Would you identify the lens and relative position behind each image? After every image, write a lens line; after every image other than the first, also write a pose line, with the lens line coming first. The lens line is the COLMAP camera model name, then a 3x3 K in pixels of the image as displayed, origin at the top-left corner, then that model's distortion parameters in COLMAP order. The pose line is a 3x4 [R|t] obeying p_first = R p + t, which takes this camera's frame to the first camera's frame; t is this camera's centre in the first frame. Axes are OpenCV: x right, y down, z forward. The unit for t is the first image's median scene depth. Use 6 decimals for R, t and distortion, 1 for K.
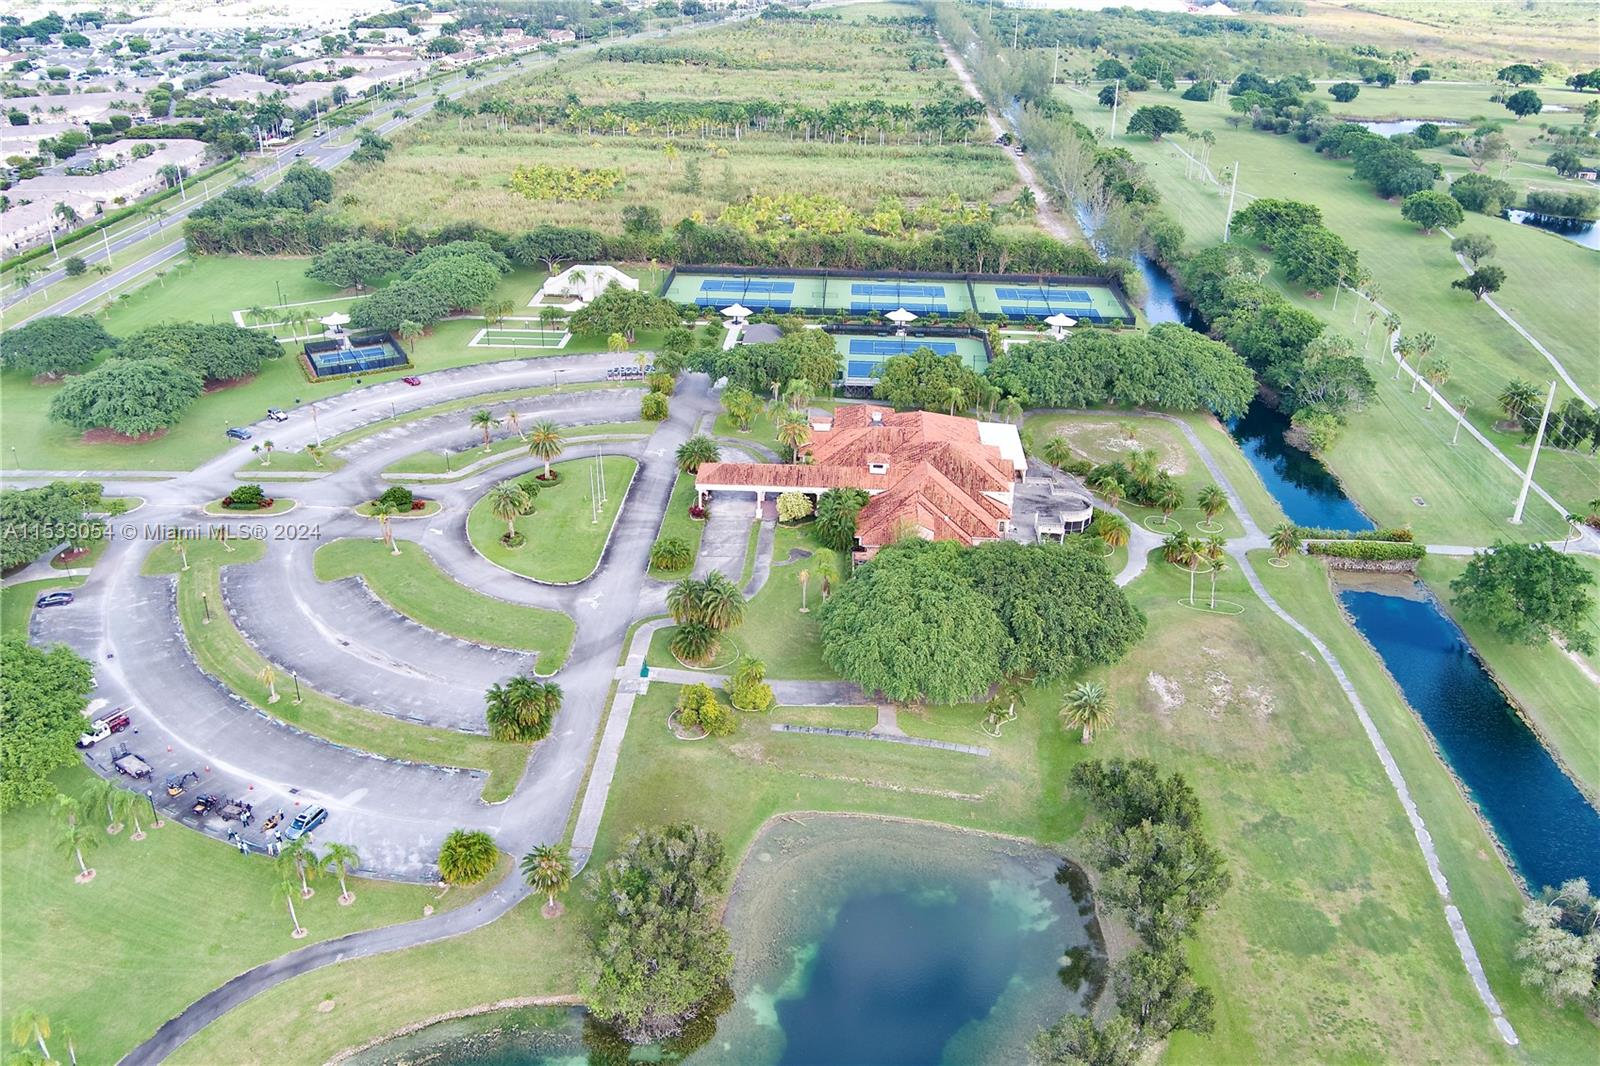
lens RADIAL K [[1292.9, 0, 793.4], [0, 1292.9, 540.0], [0, 0, 1]] dist [-0.079939, 0.037278]
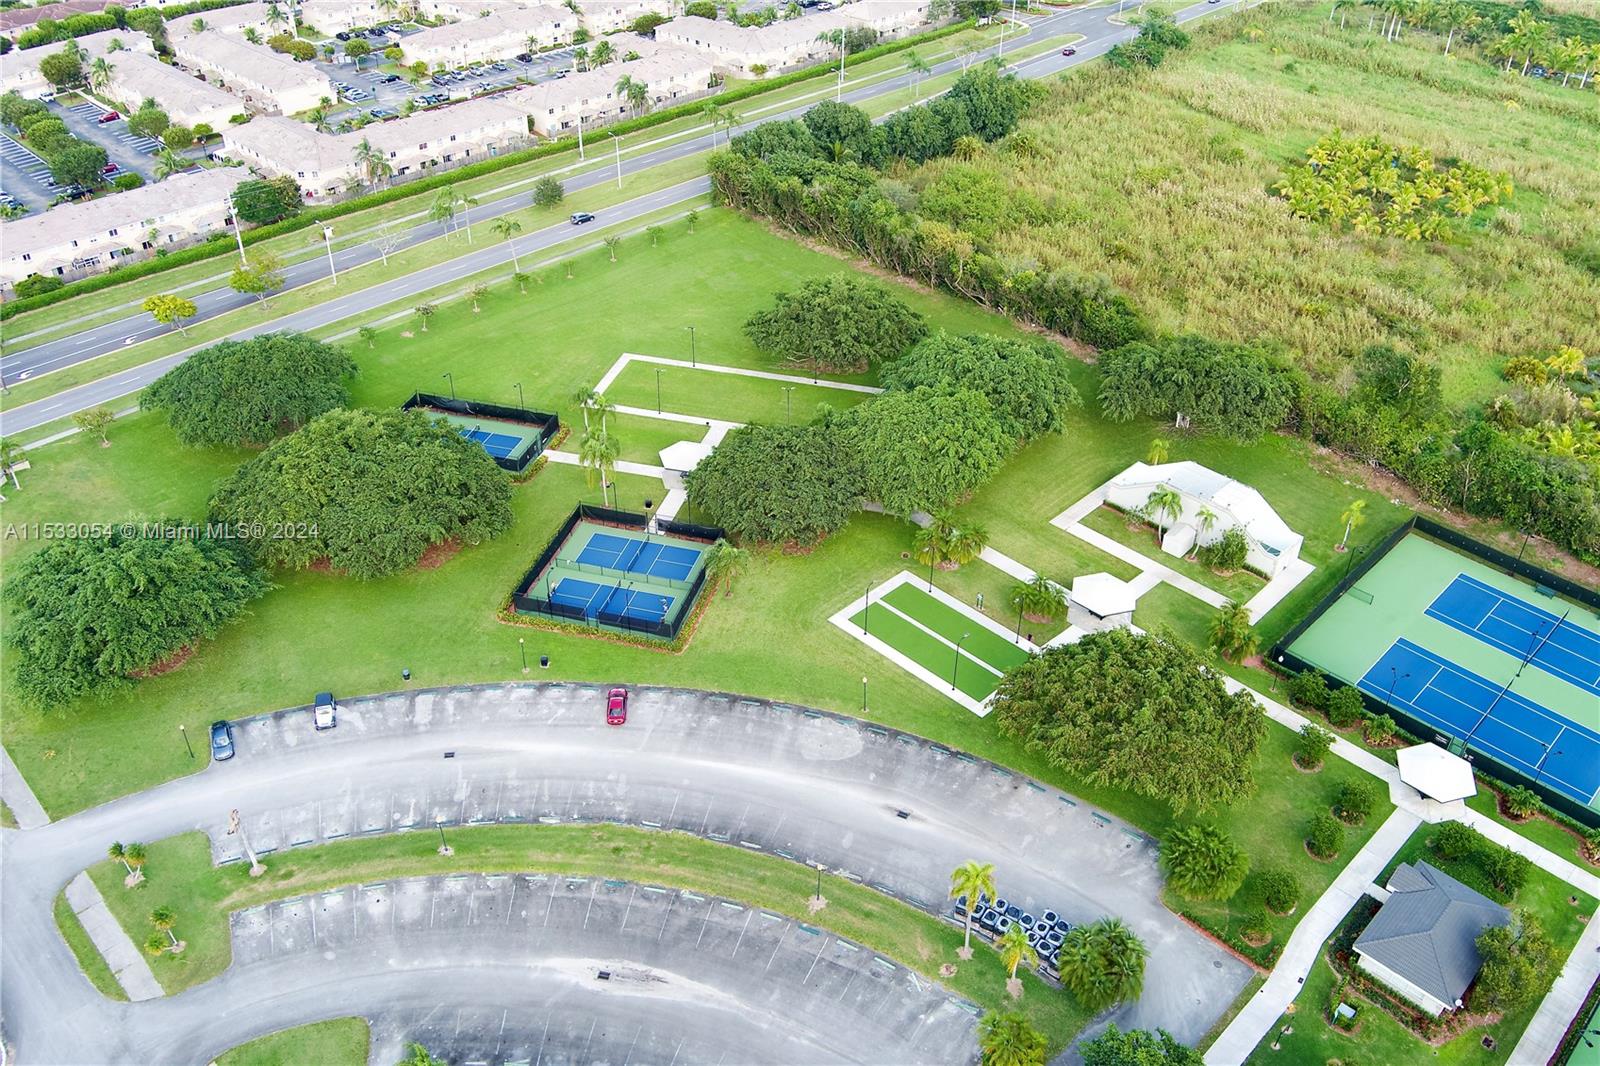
lens RADIAL K [[1292.9, 0, 793.4], [0, 1292.9, 540.0], [0, 0, 1]] dist [-0.079939, 0.037278]
pose [[0.739618, 0.387368, -0.550374, -0.002701], [-0.300327, 0.921786, 0.245184, -0.284481], [0.602303, -0.016050, 0.798106, 0.572707]]
